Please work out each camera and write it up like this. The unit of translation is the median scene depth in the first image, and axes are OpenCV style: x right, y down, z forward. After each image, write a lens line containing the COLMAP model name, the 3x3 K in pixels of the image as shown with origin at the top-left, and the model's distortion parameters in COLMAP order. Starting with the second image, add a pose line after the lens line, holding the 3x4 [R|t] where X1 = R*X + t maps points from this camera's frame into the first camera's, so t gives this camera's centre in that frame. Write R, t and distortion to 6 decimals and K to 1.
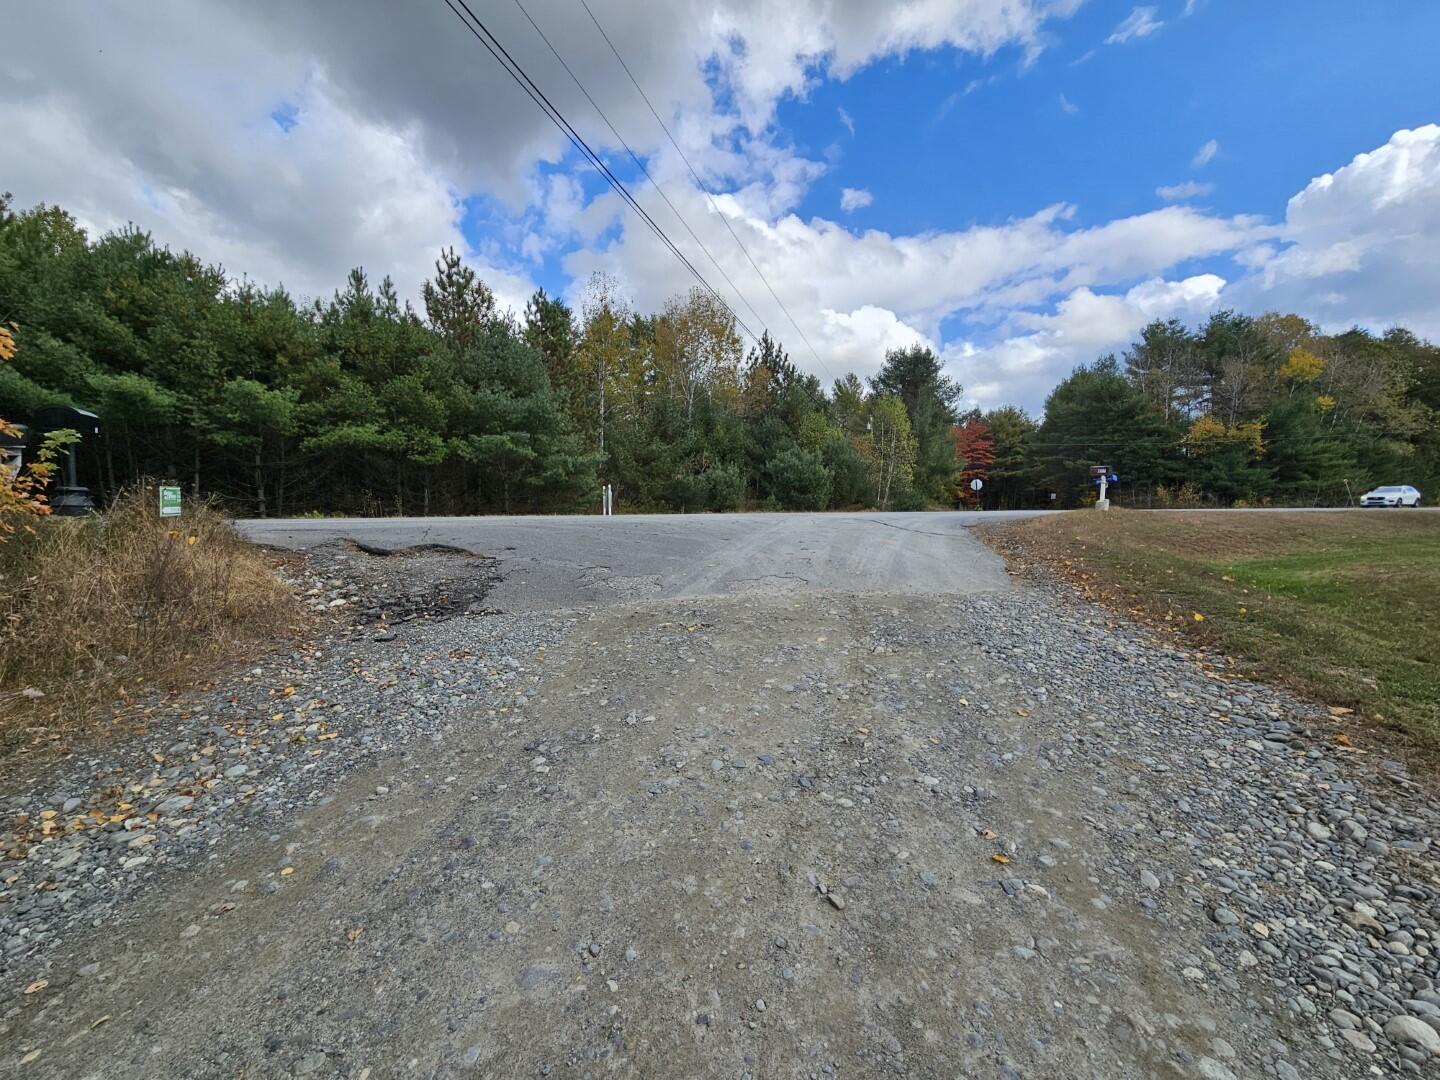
lens RADIAL K [[579.0, 0, 718.3], [0, 579.0, 538.1], [0, 0, 1]] dist [-0.001731, -0.000252]
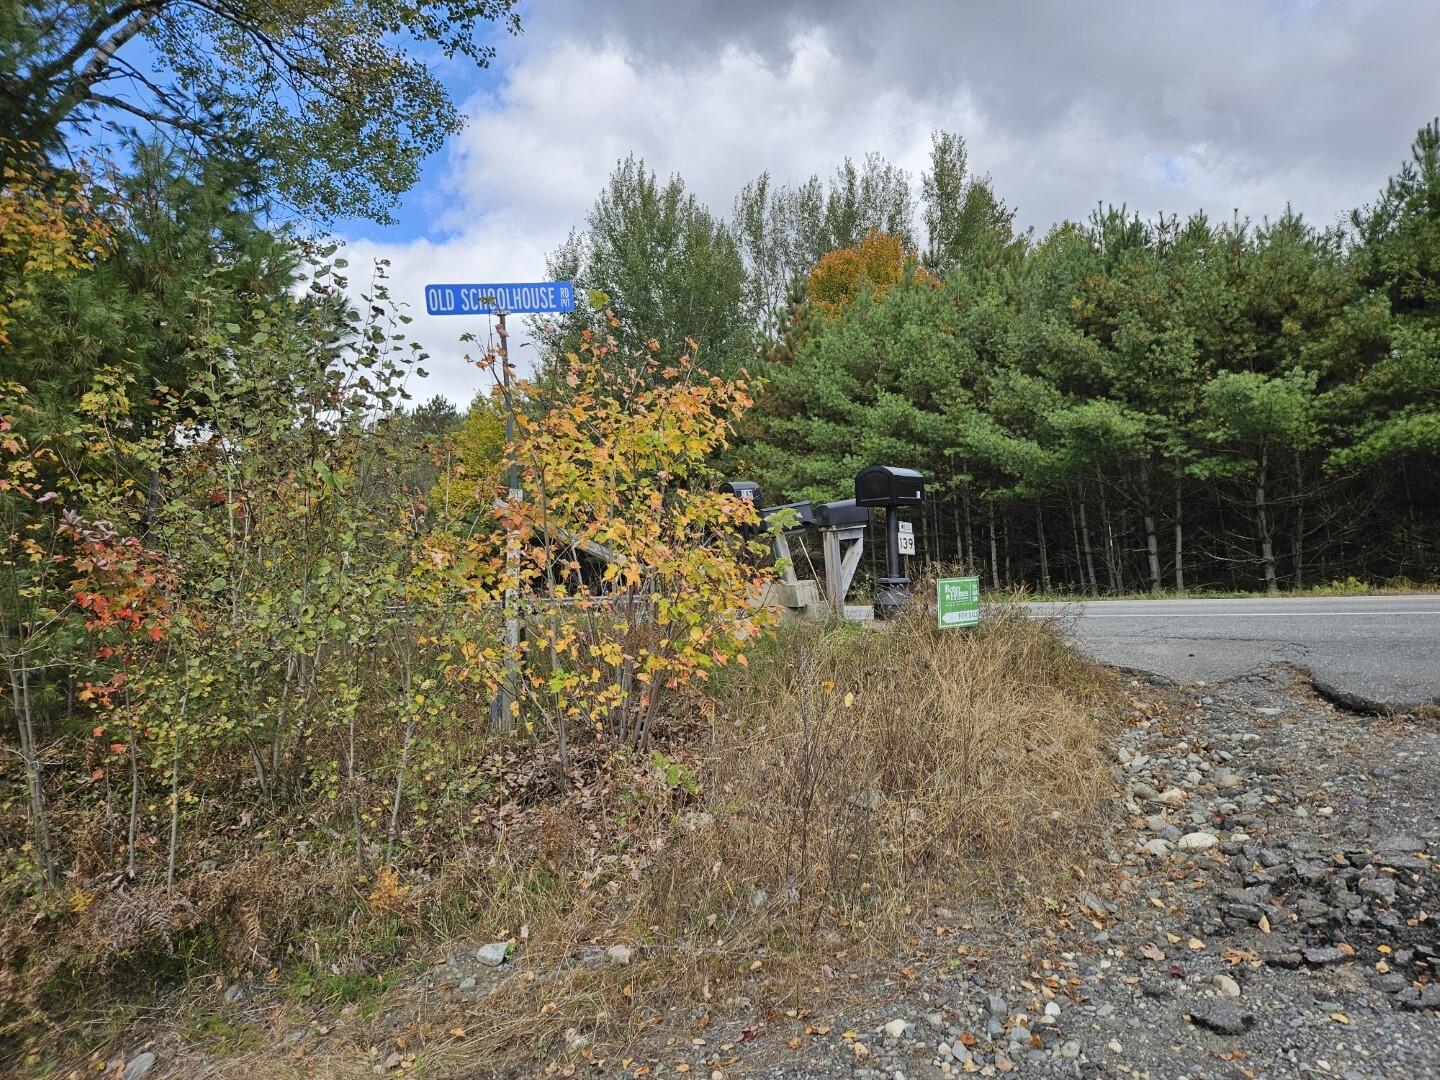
lens RADIAL K [[944.7, 0, 717.9], [0, 944.7, 540.6], [0, 0, 1]] dist [0.008617, 0.000212]
pose [[0.322823, -0.057287, -0.944724, -0.032097], [-0.009736, 0.997913, -0.063839, -0.019880], [0.946409, 0.029807, 0.321591, 0.141453]]
